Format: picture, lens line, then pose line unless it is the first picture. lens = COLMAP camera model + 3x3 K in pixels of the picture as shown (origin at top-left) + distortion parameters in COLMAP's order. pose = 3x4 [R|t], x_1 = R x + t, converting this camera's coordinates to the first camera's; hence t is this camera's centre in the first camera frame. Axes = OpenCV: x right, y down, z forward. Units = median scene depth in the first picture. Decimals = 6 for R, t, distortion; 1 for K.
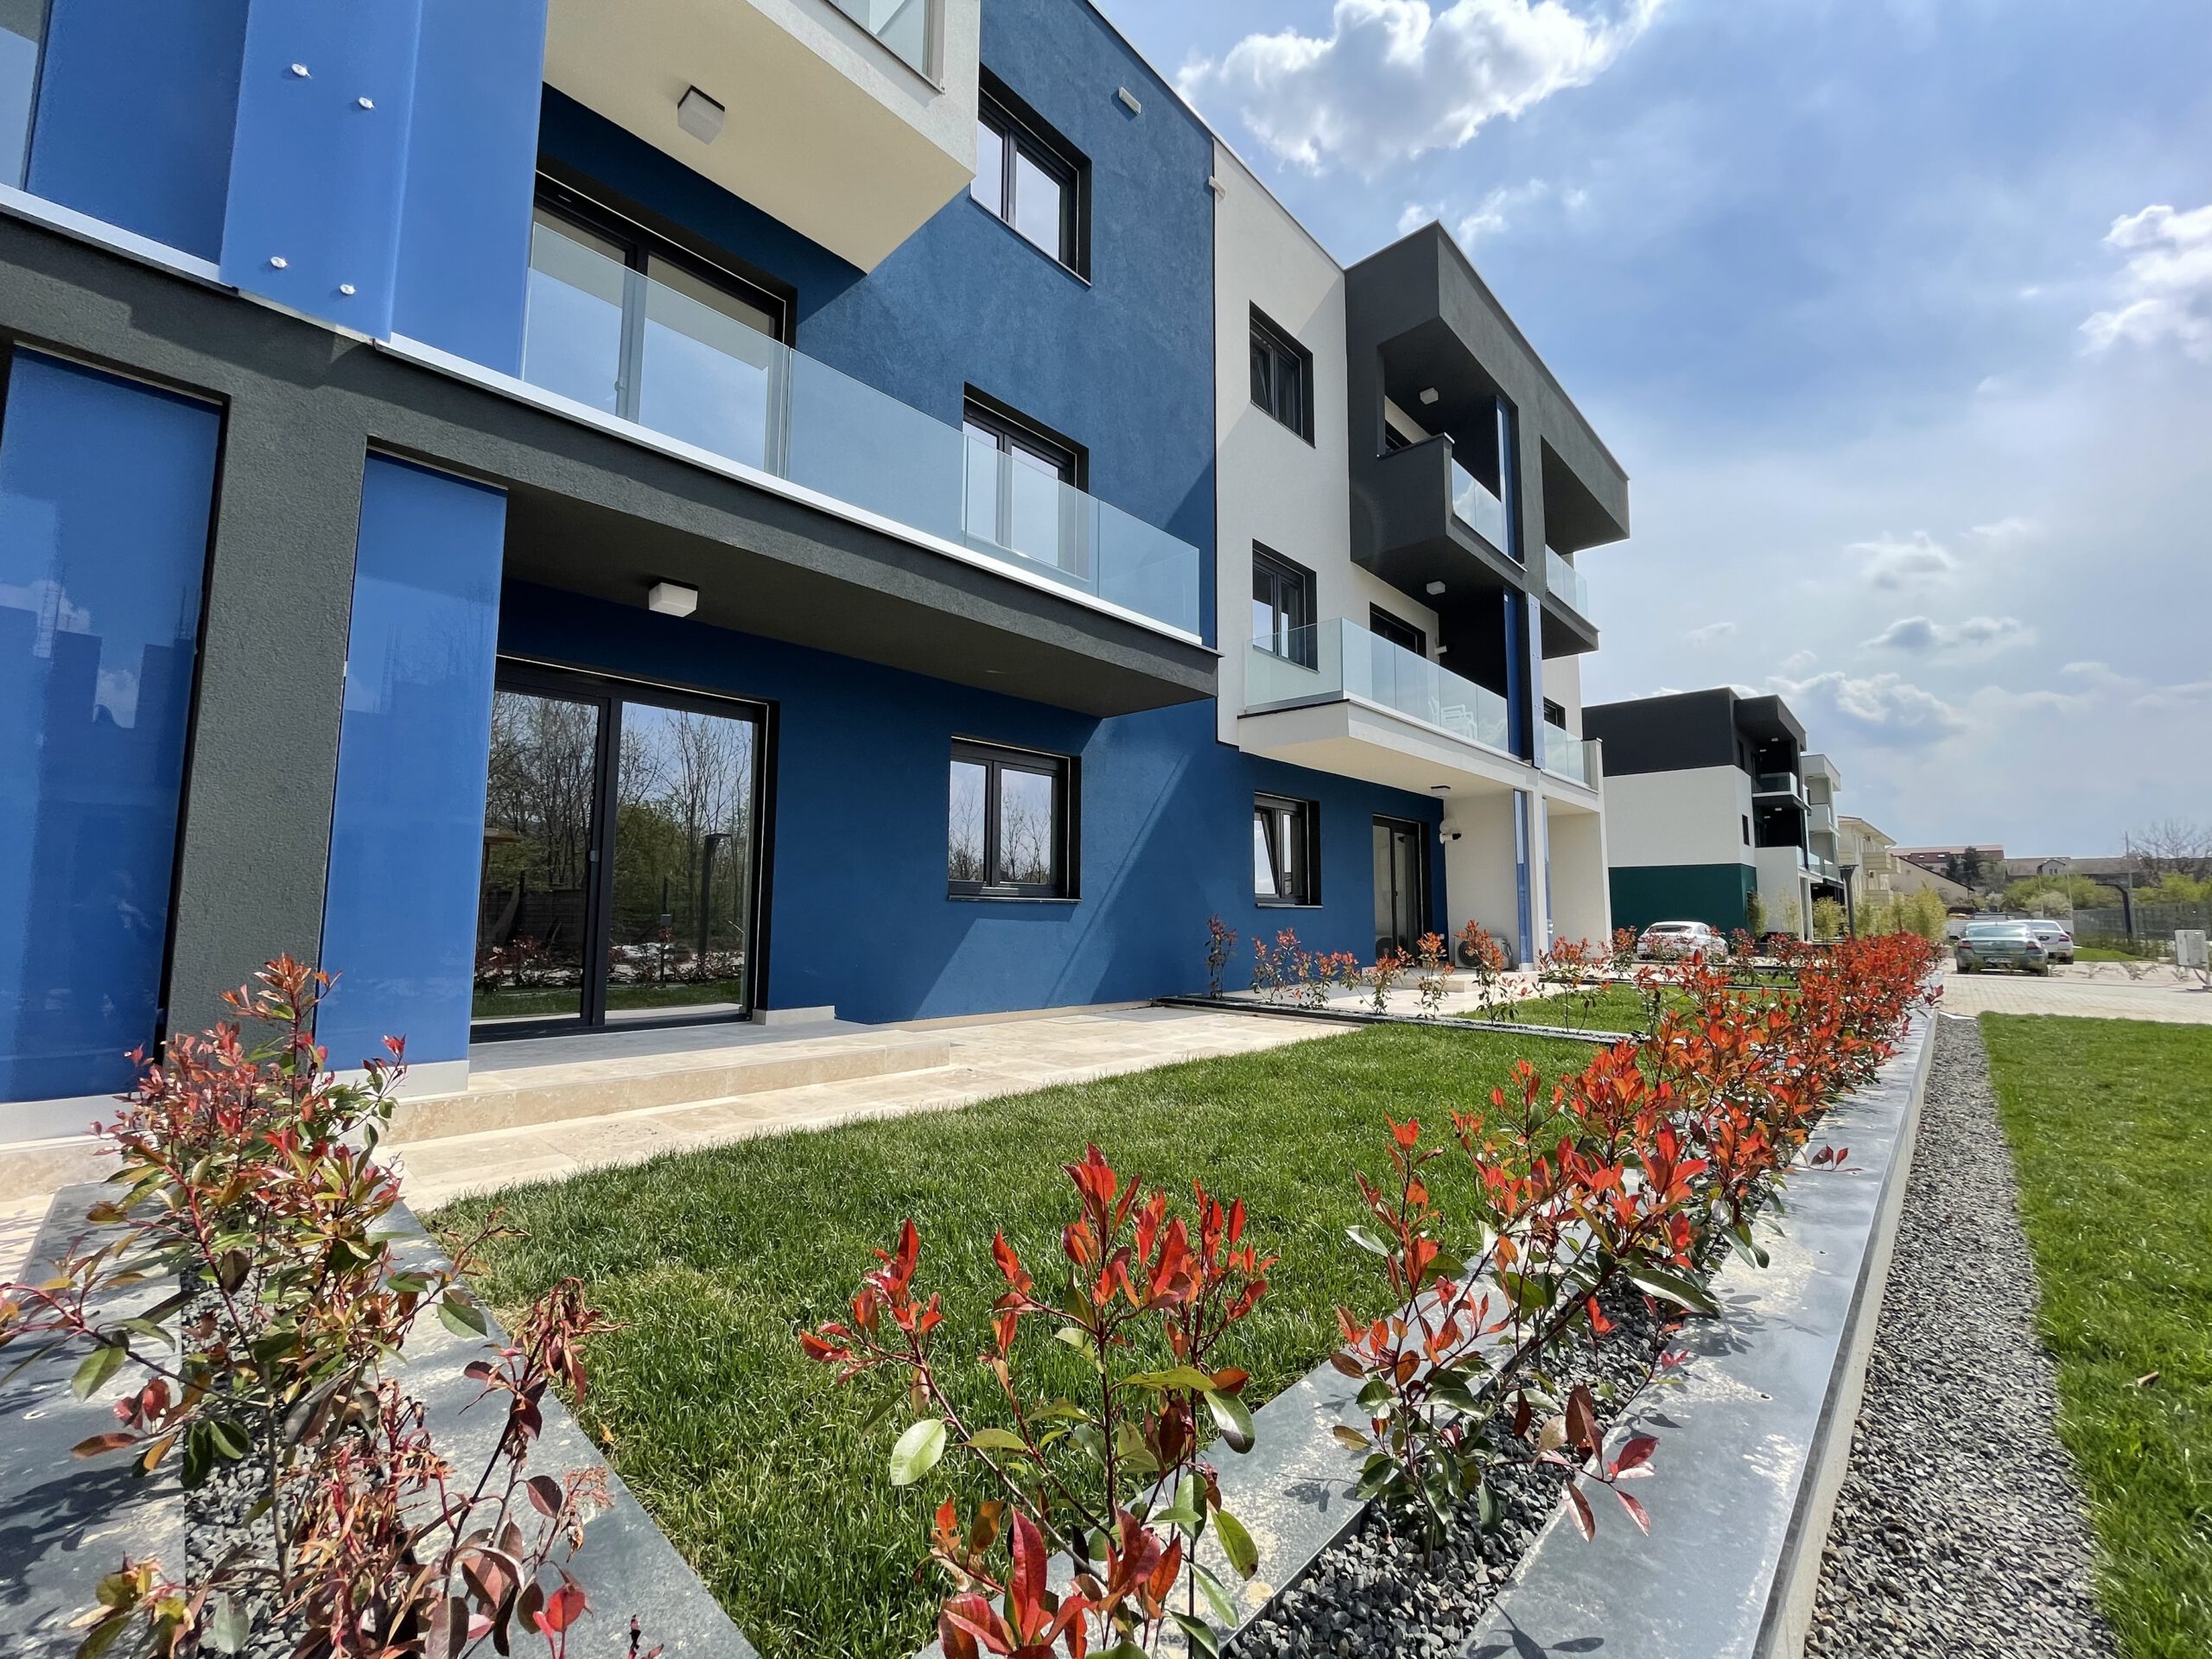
lens RADIAL K [[887.0, 0, 1105.3], [0, 887.0, 826.1], [0, 0, 1]] dist [-0.007624, -0.000667]
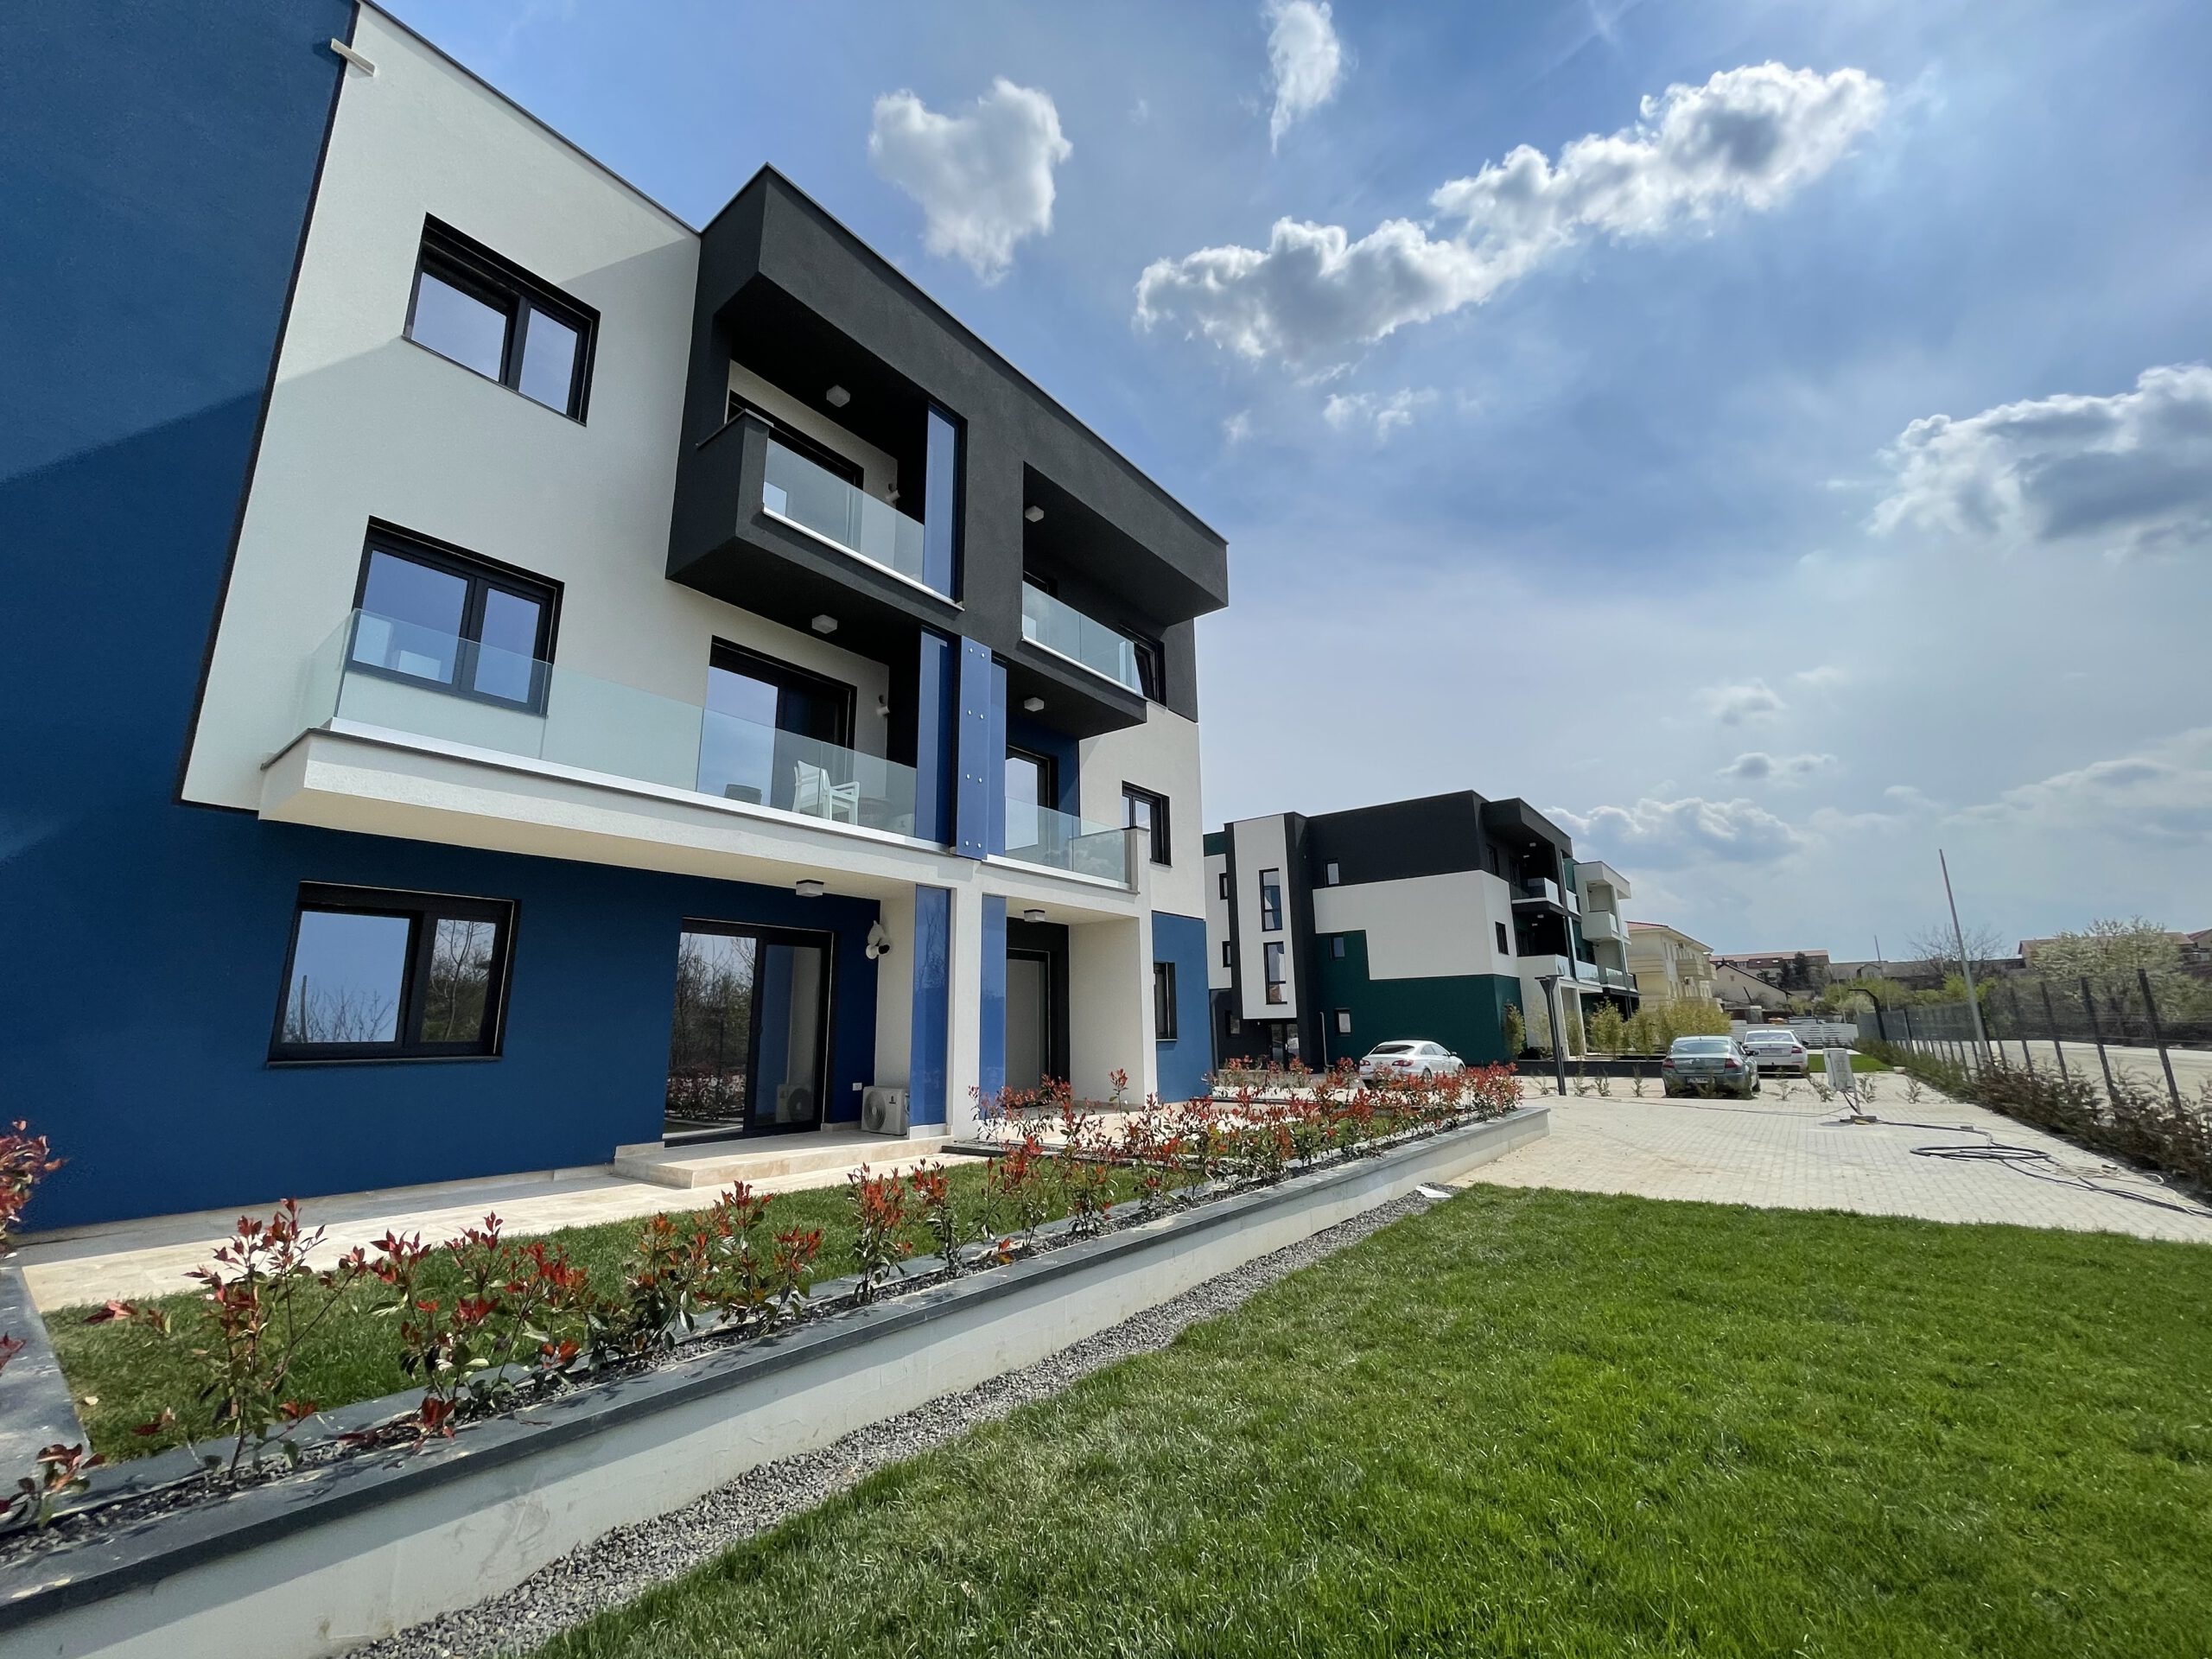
lens RADIAL K [[887.0, 0, 1109.7], [0, 887.0, 835.7], [0, 0, 1]] dist [-0.007624, -0.000667]
pose [[0.994306, 0.003829, 0.106494, 0.292007], [0.008662, 0.993143, -0.116587, 0.002823], [-0.106210, 0.116846, 0.987455, 0.127624]]
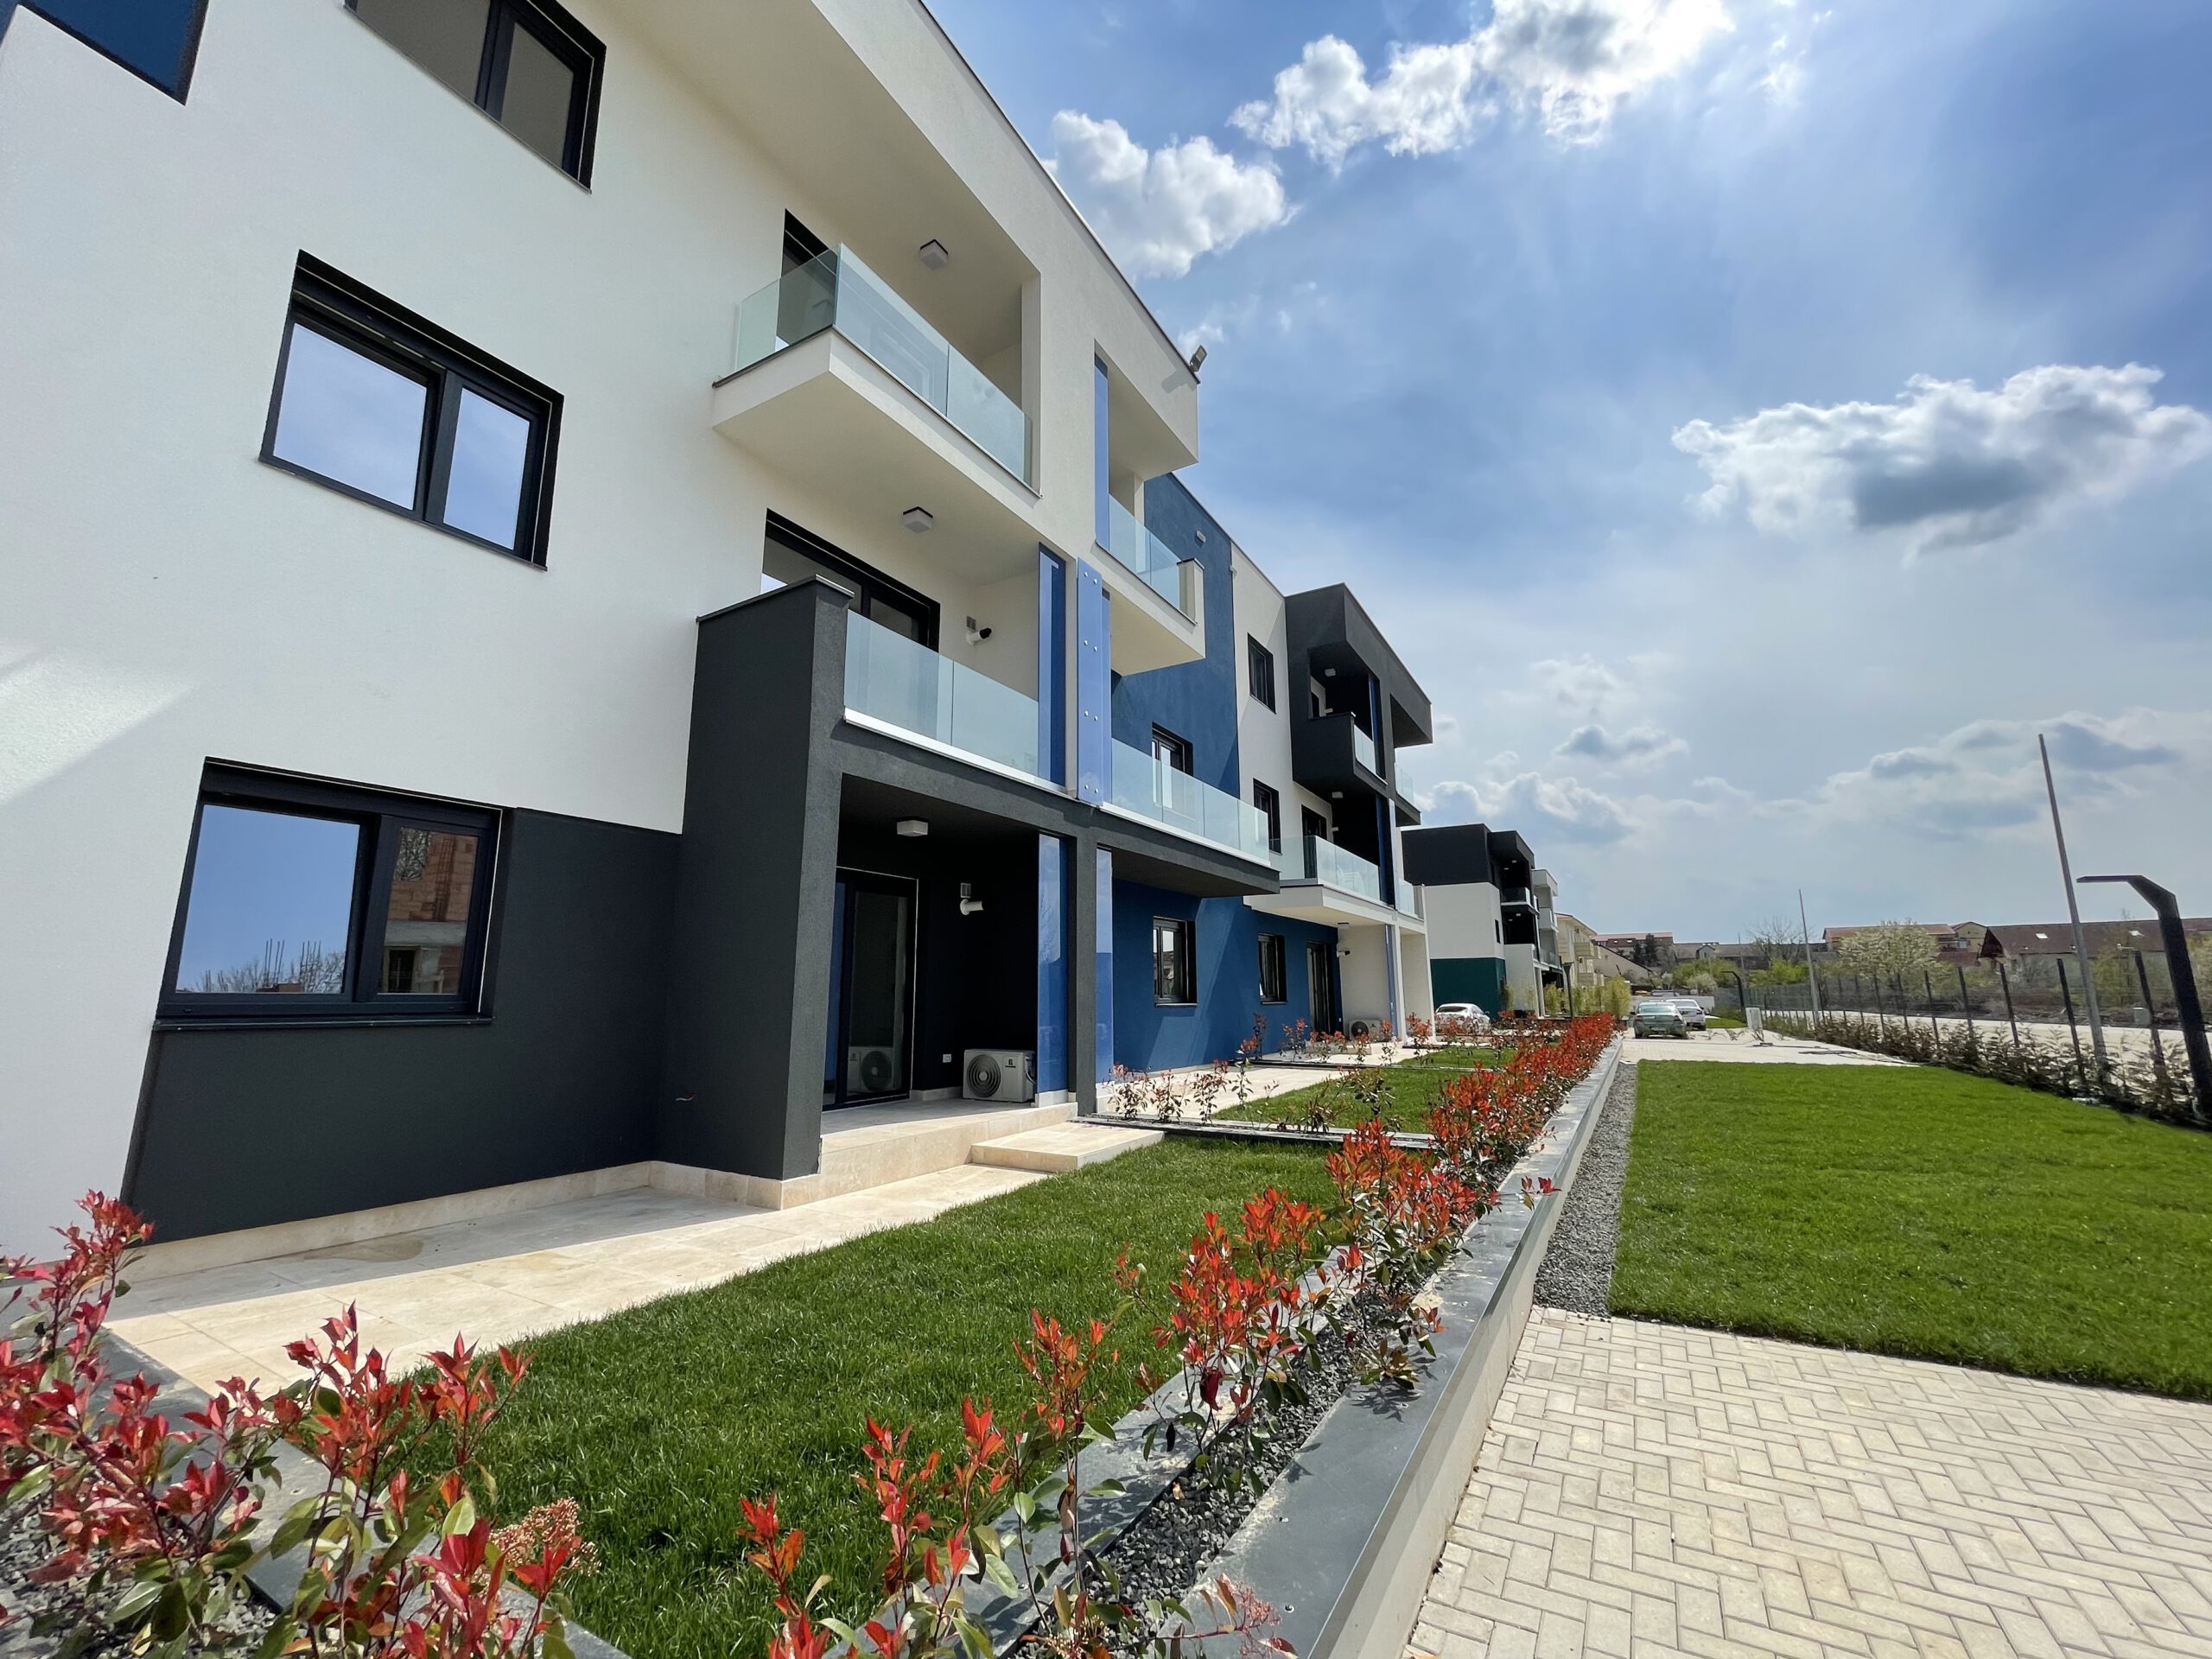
lens RADIAL K [[887.0, 0, 1108.6], [0, 887.0, 825.9], [0, 0, 1]] dist [-0.007624, -0.000667]
pose [[0.973804, 0.031480, 0.225198, -0.202640], [-0.010897, 0.995693, -0.092065, -0.035285], [-0.227126, 0.087200, 0.969954, -0.231839]]
